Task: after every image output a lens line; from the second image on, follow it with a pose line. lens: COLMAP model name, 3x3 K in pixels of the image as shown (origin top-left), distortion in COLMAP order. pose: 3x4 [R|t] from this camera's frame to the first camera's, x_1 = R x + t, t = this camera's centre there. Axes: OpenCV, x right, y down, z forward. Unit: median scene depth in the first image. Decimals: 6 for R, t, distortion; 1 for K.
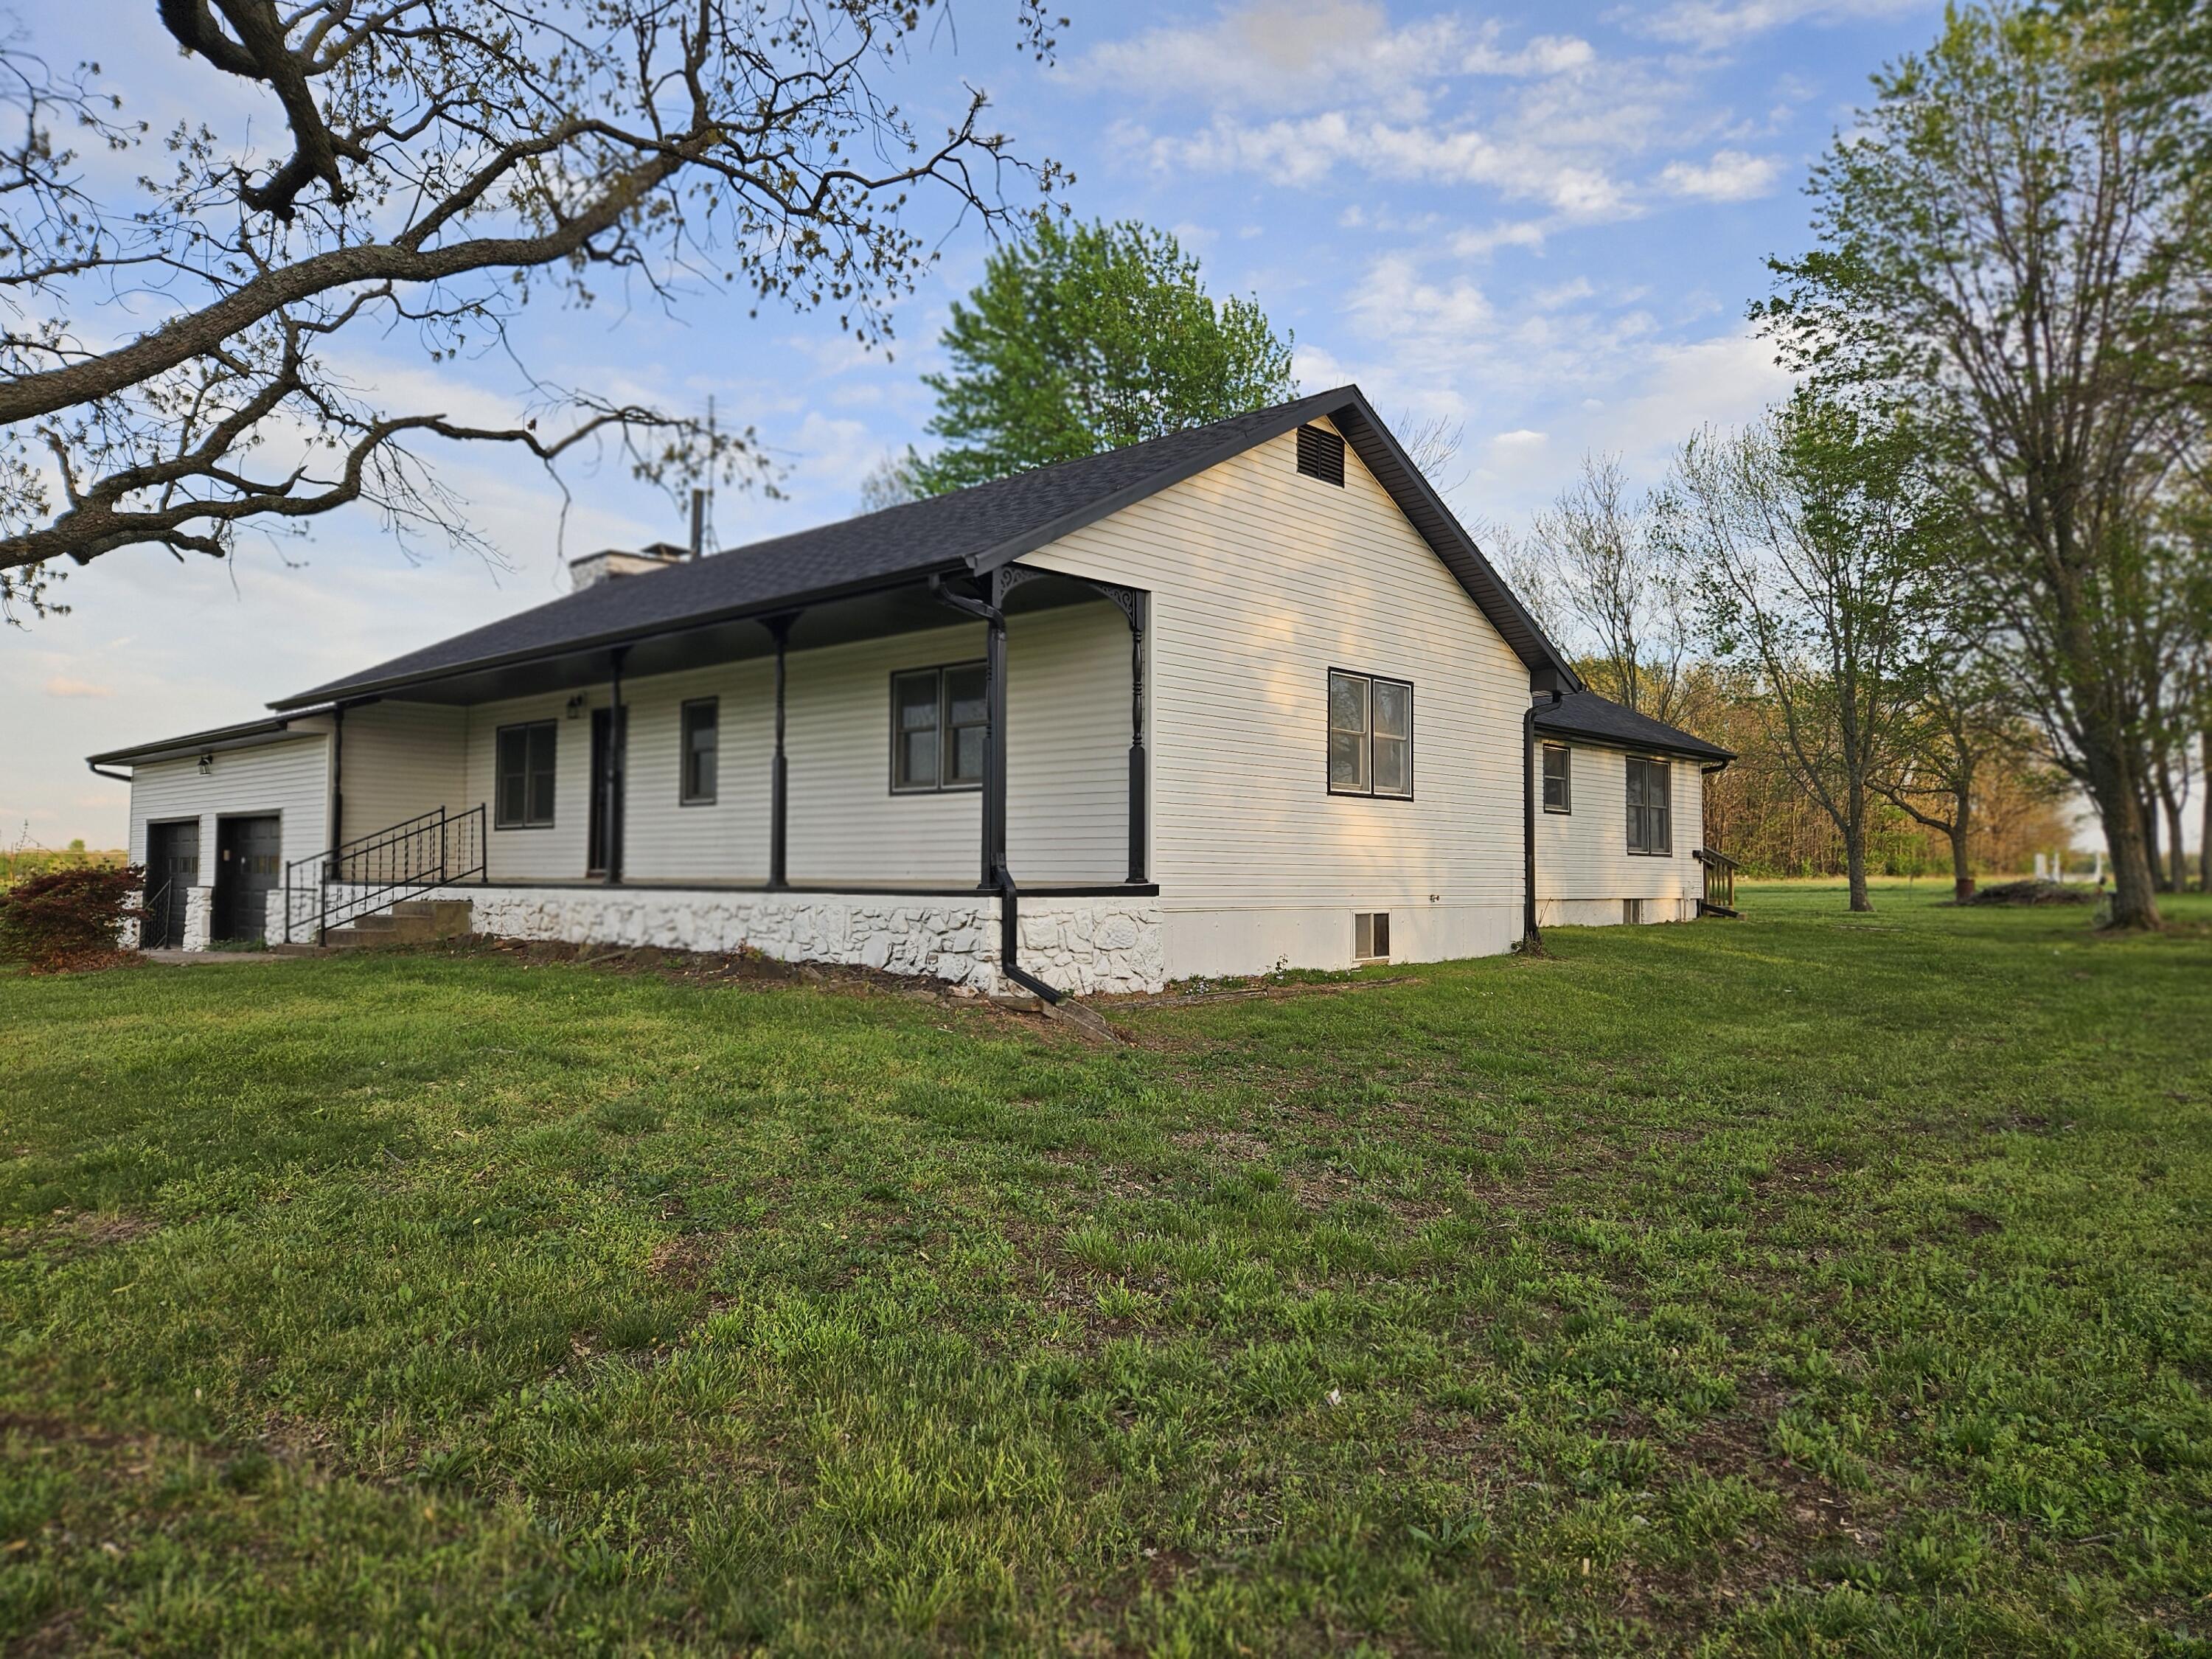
lens RADIAL K [[1502.8, 0, 1106.0], [0, 1502.8, 829.5], [0, 0, 1]] dist [0.091704, -0.109062]
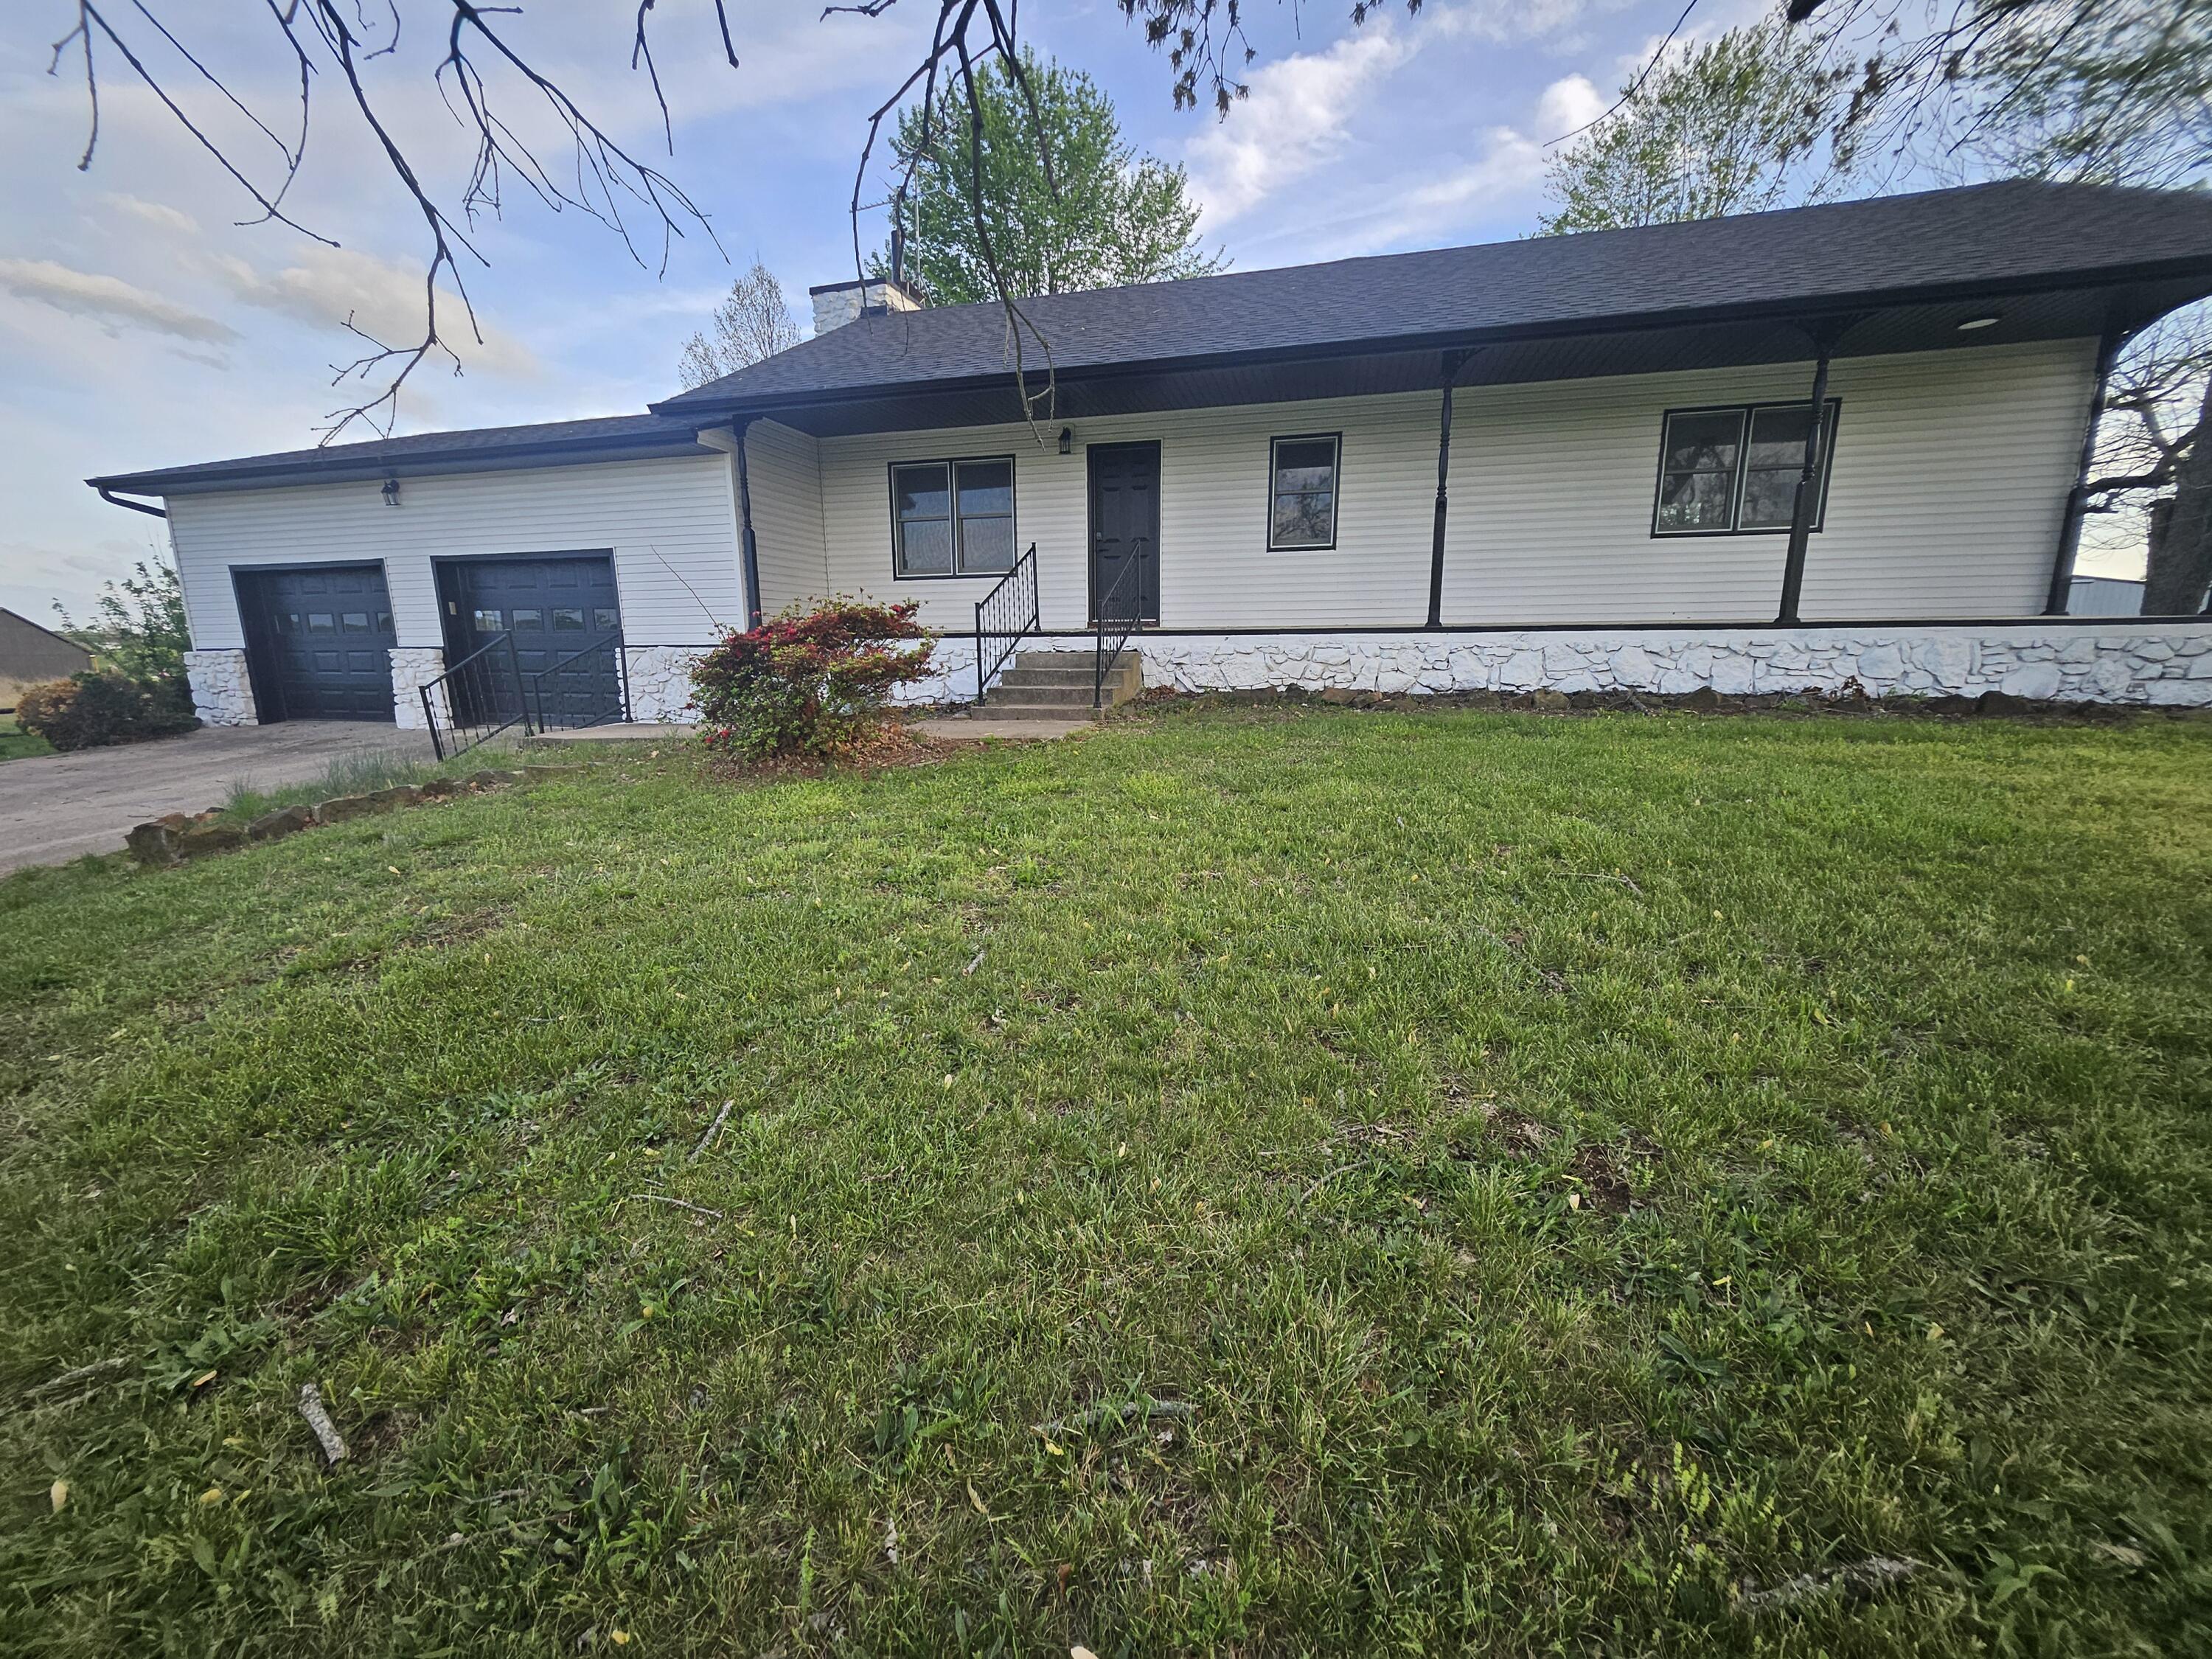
lens RADIAL K [[910.6, 0, 1106.0], [0, 910.6, 829.5], [0, 0, 1]] dist [-0.003141, -0.000470]
pose [[0.880005, -0.101279, 0.464040, -0.664146], [-0.003703, 0.975508, 0.219932, 0.031499], [-0.474950, -0.195260, 0.858077, 0.508946]]
